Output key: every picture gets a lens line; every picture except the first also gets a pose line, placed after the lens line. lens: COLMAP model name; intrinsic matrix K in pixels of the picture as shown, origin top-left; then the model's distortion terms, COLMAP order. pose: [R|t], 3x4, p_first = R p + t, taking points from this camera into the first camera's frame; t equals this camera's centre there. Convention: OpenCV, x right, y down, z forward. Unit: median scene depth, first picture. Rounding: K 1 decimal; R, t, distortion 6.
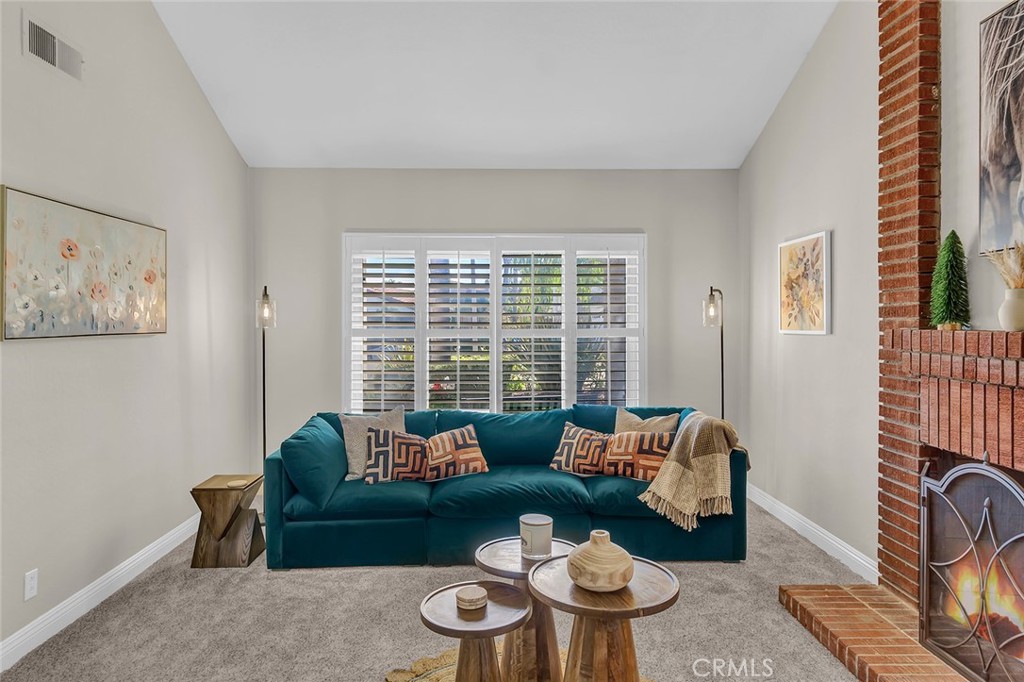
lens RADIAL K [[642.6, 0, 510.7], [0, 642.6, 326.0], [0, 0, 1]] dist [-0.001683, -0.000869]
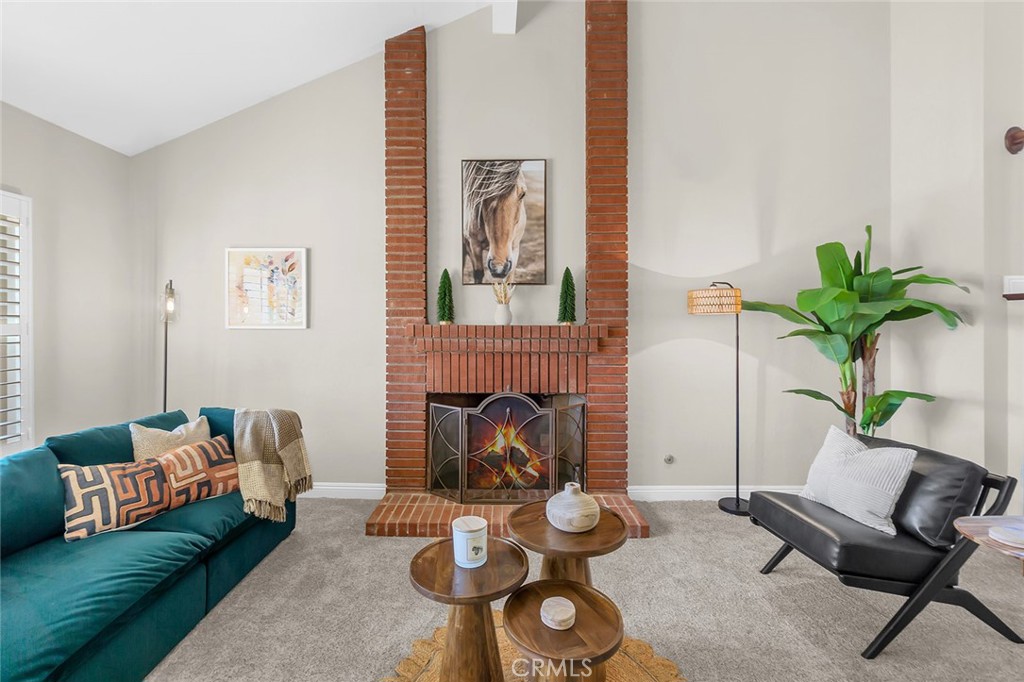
lens RADIAL K [[442.2, 0, 511.4], [0, 442.2, 322.4], [0, 0, 1]] dist [0.000973, 0.000089]
pose [[0.039801, 0.001179, 0.999207, -0.462063], [-0.002145, 0.999997, -0.001094, 0.000856], [-0.999205, -0.002100, 0.039803, 0.675647]]
